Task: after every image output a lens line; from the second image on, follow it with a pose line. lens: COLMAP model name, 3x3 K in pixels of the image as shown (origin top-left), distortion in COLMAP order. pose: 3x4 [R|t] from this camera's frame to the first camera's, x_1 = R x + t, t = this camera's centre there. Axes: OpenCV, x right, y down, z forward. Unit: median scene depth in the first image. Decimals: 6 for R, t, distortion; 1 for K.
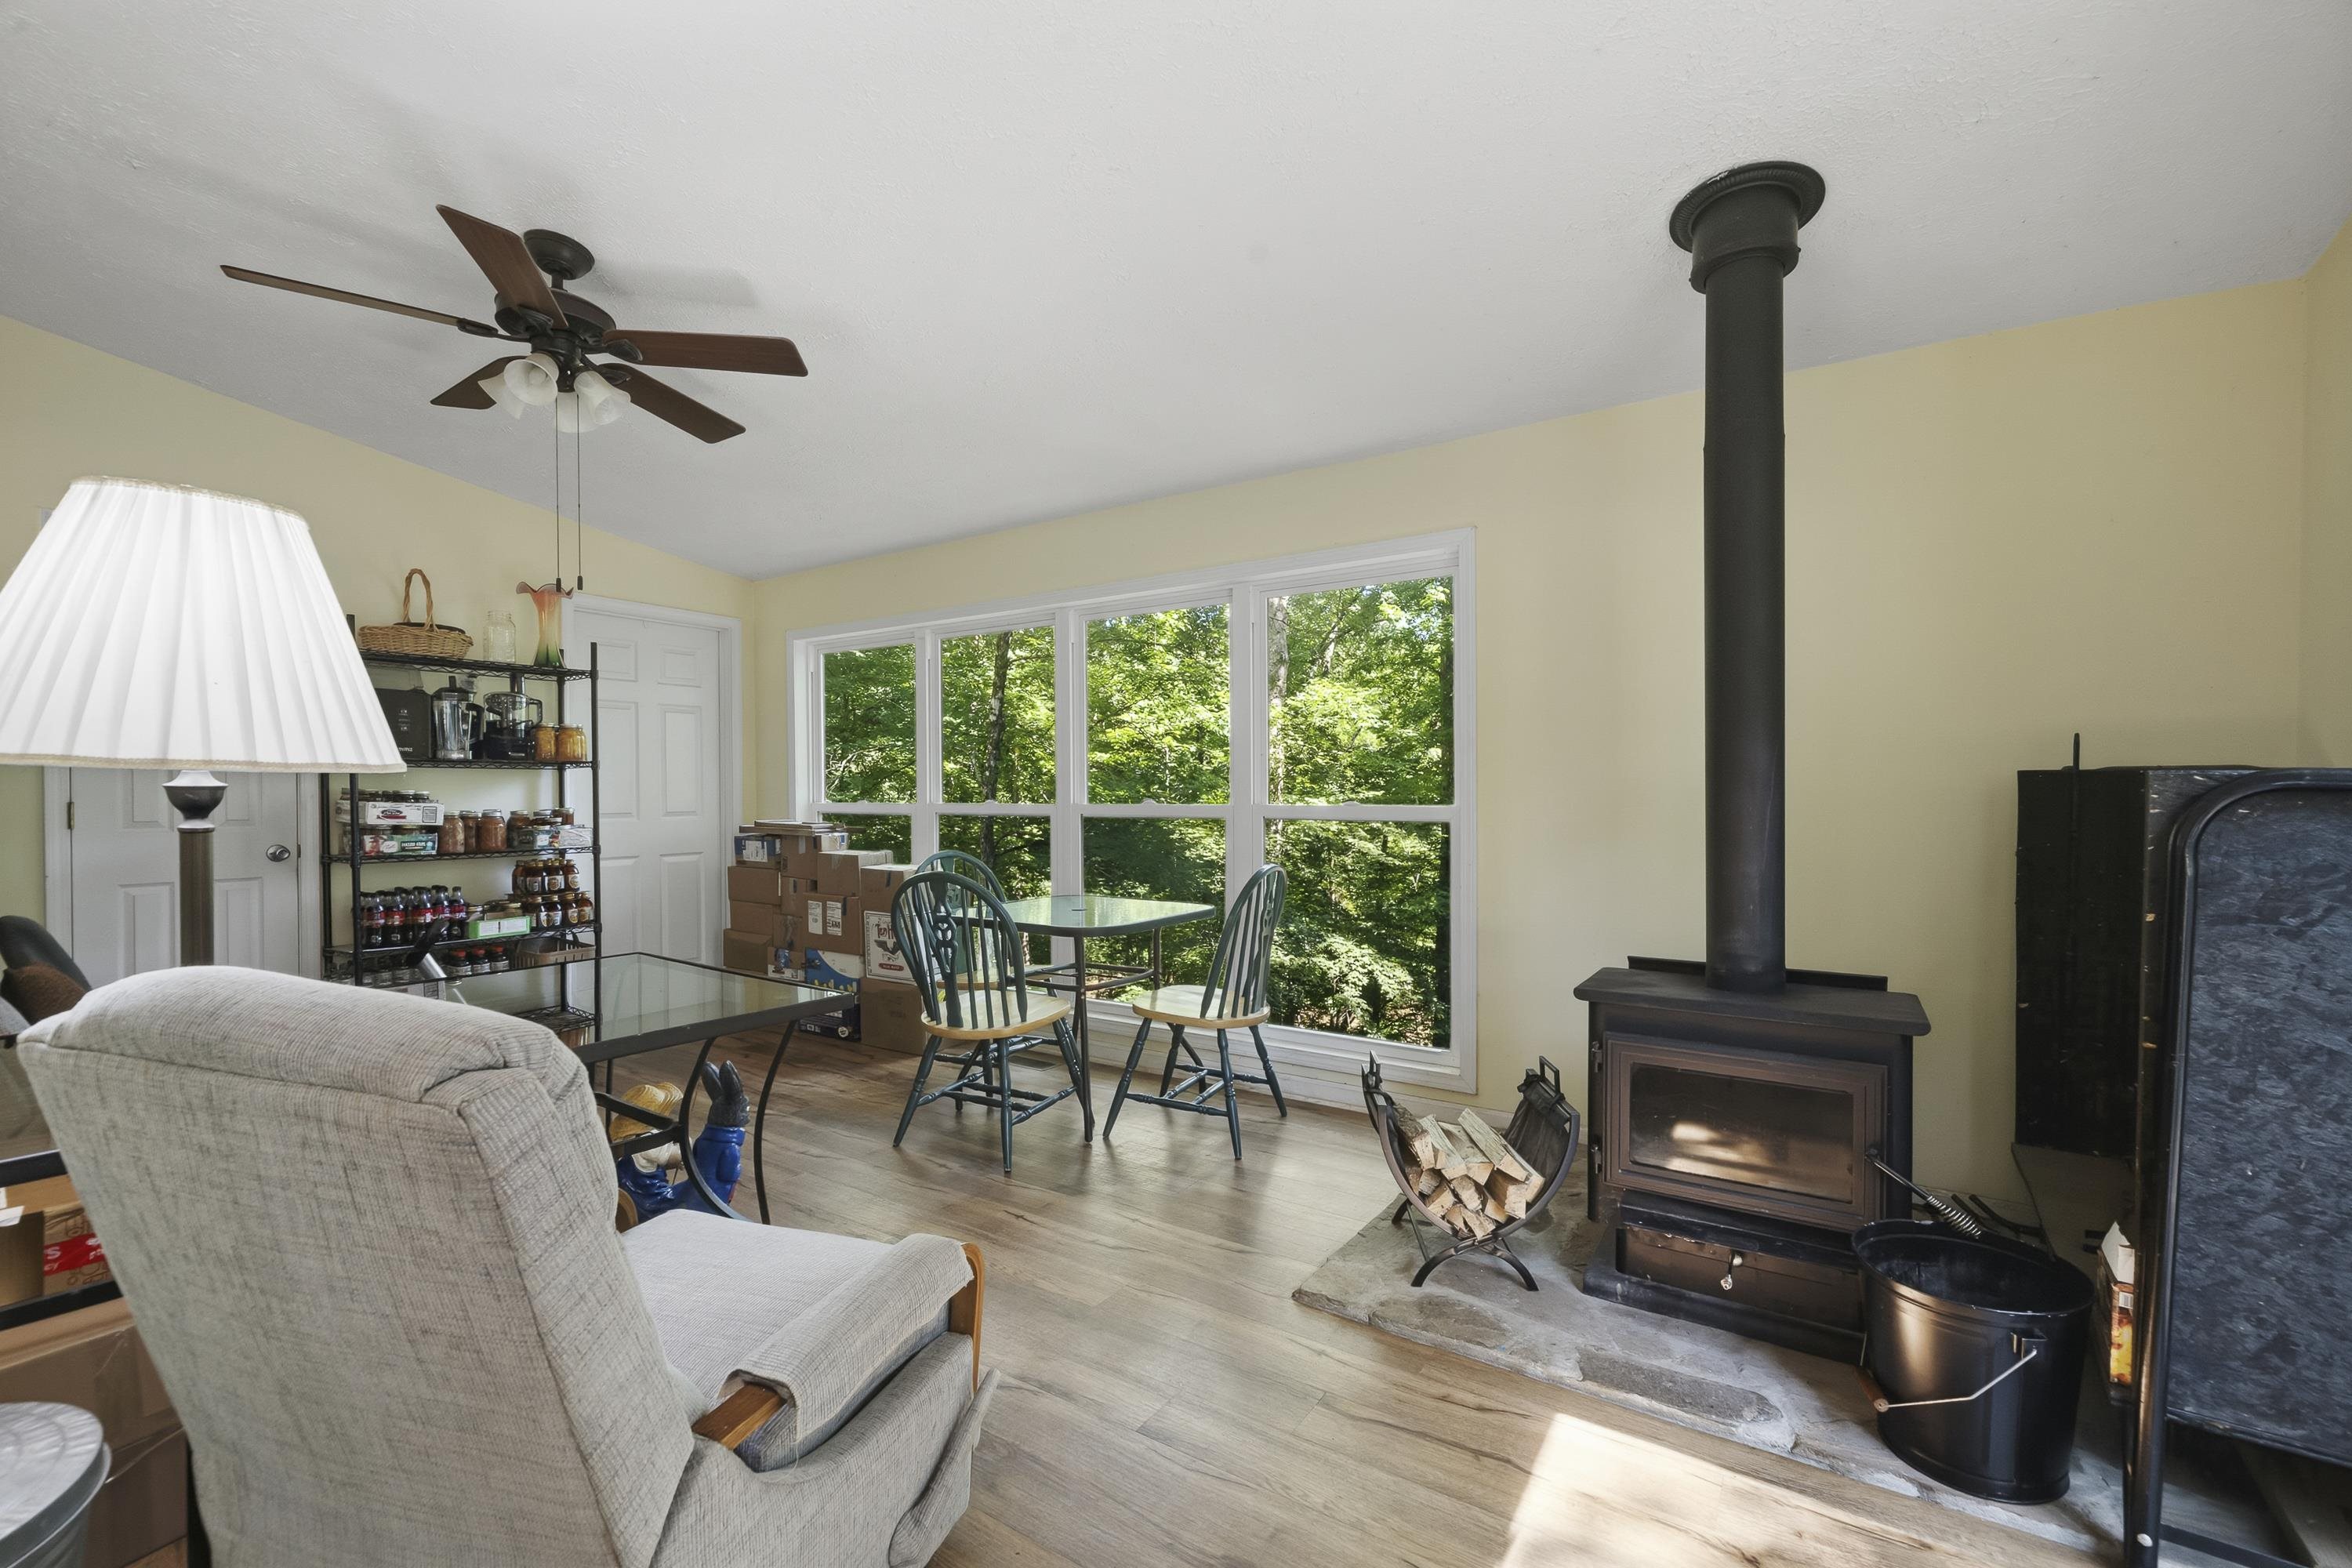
lens RADIAL K [[964.8, 0, 1198.6], [0, 964.8, 799.1], [0, 0, 1]] dist [-0.000638, -0.000102]
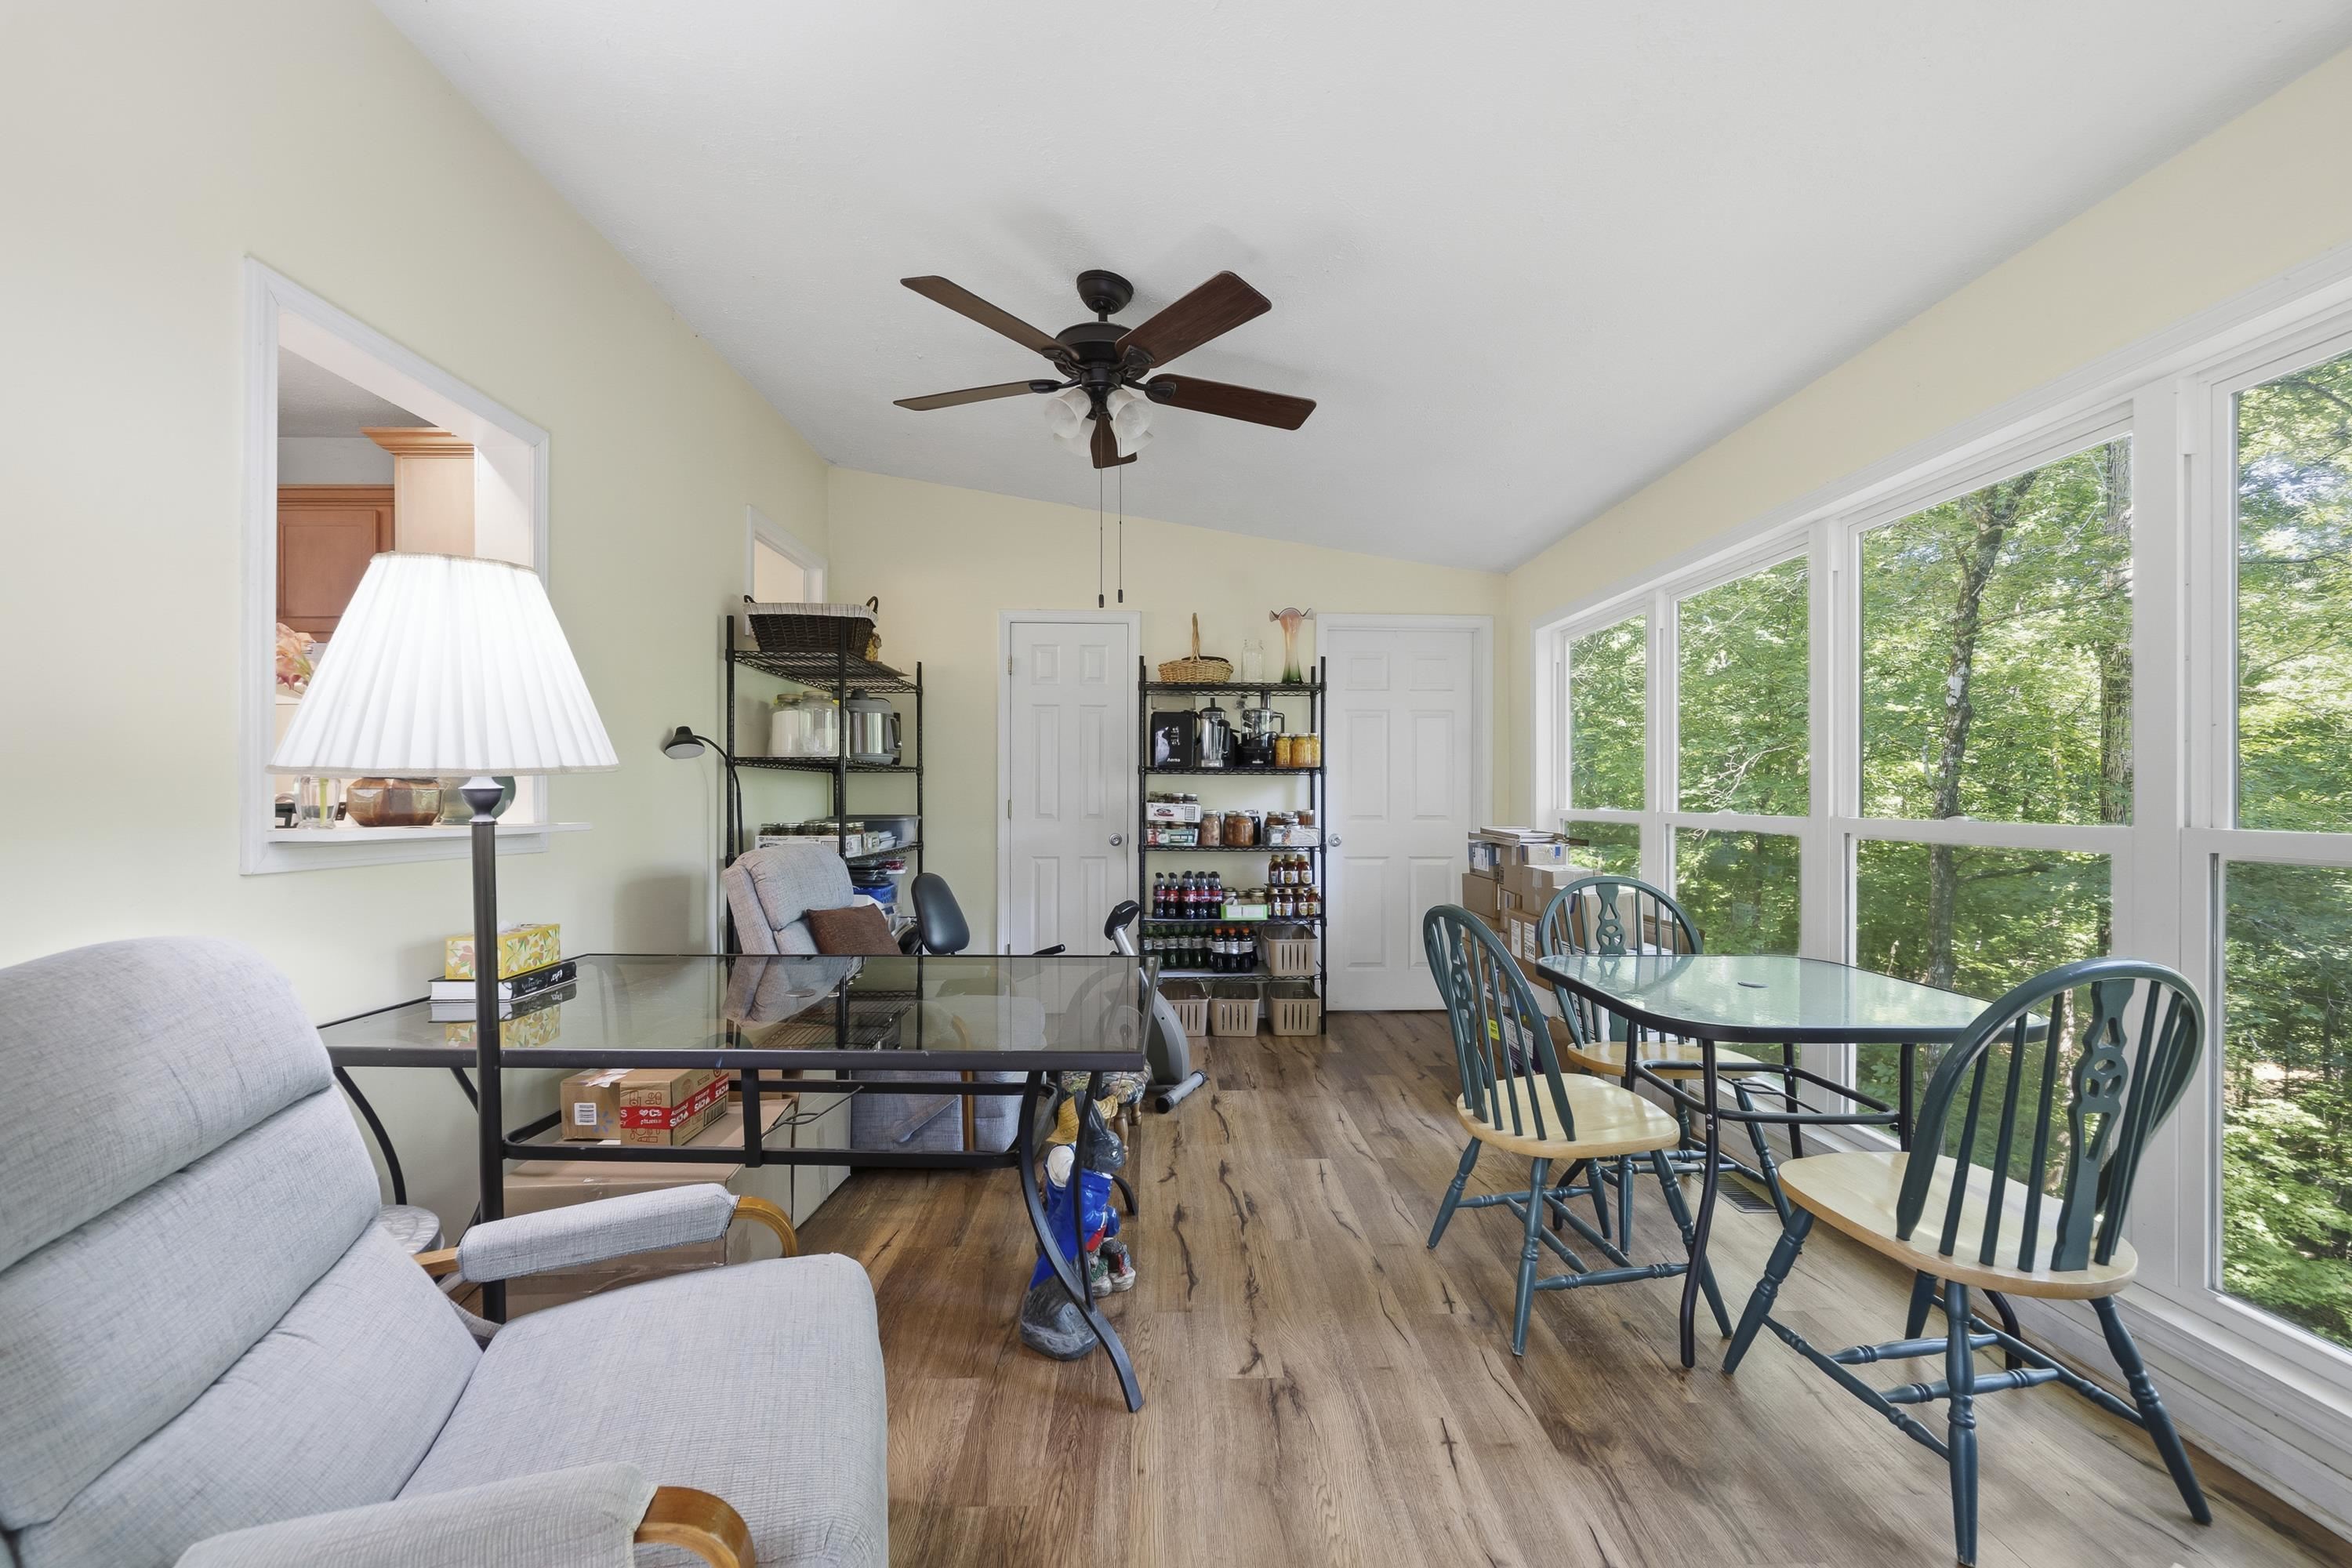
lens RADIAL K [[934.2, 0, 1156.7], [0, 934.2, 794.7], [0, 0, 1]] dist [-0.000965, 0.000289]
pose [[0.576427, 0.005729, -0.817128, 0.140810], [-0.012879, 0.999915, -0.002074, -0.004436], [0.817047, 0.011719, 0.576452, 0.298233]]
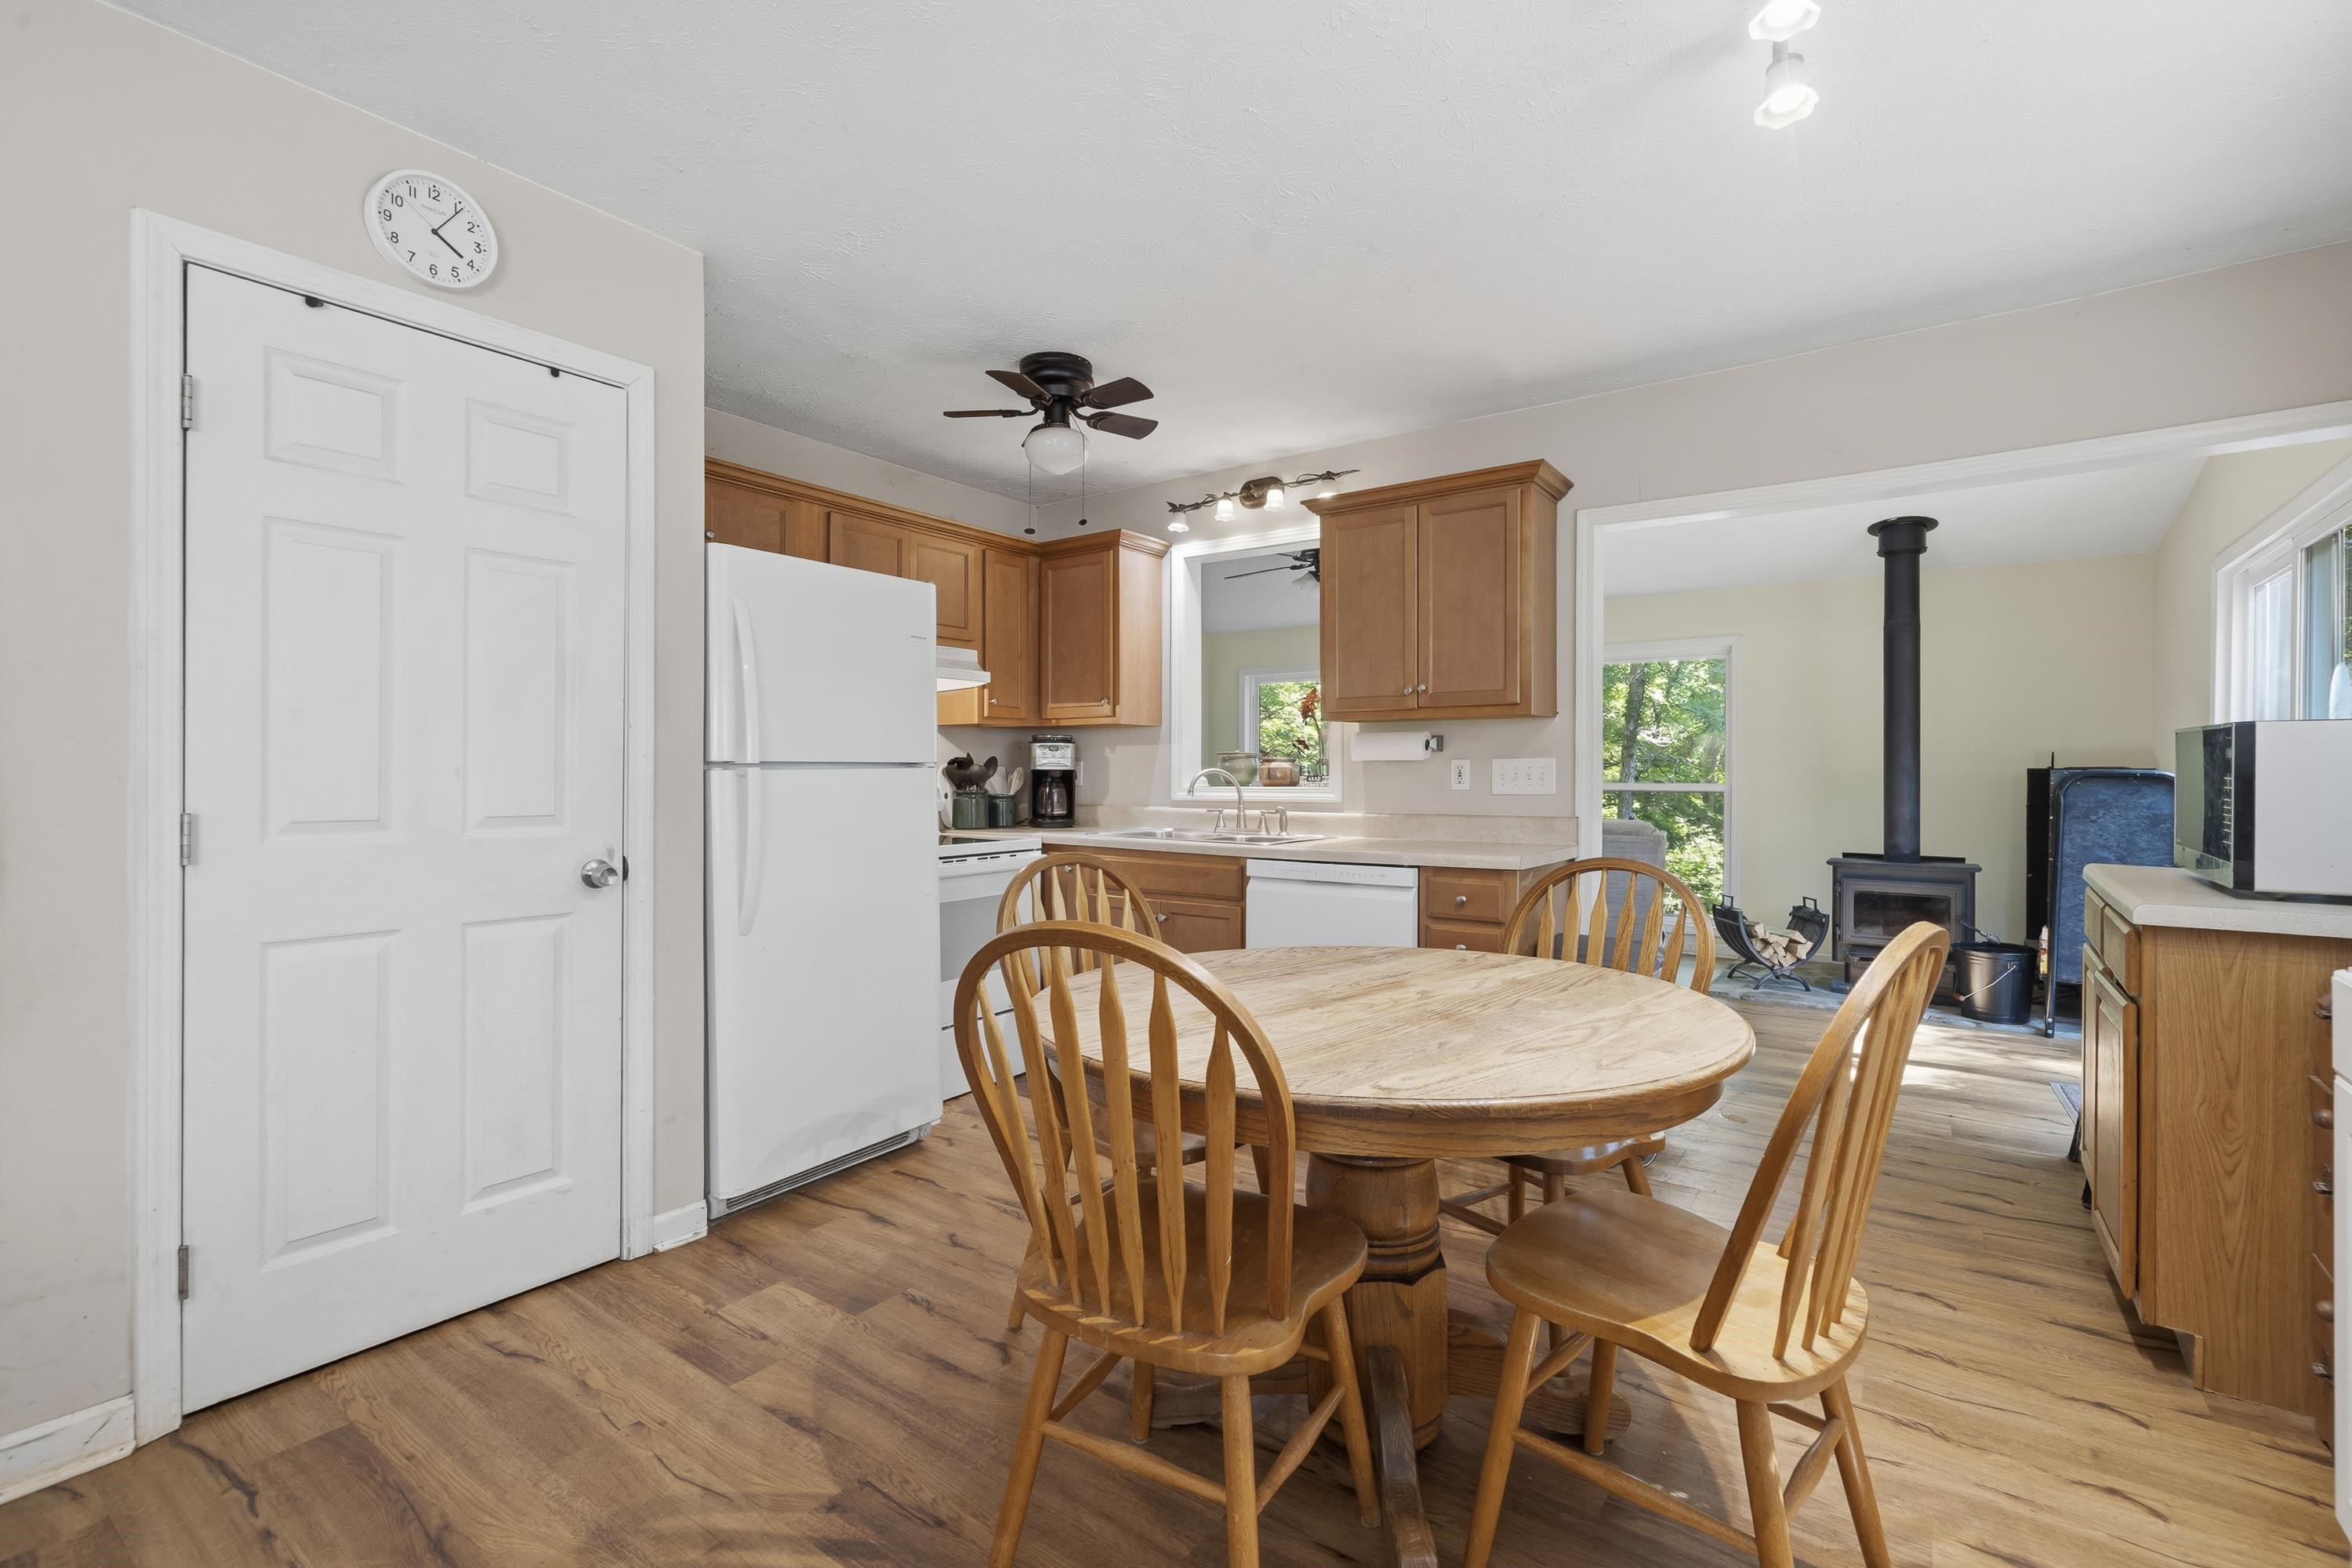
lens RADIAL K [[1033.5, 0, 1170.7], [0, 1033.5, 773.4], [0, 0, 1]] dist [-0.005308, 0.000085]
pose [[0.998713, 0.006450, -0.050305, -0.617567], [-0.007037, 0.999909, -0.011496, 0.015018], [0.050227, 0.011835, 0.998668, -0.905067]]
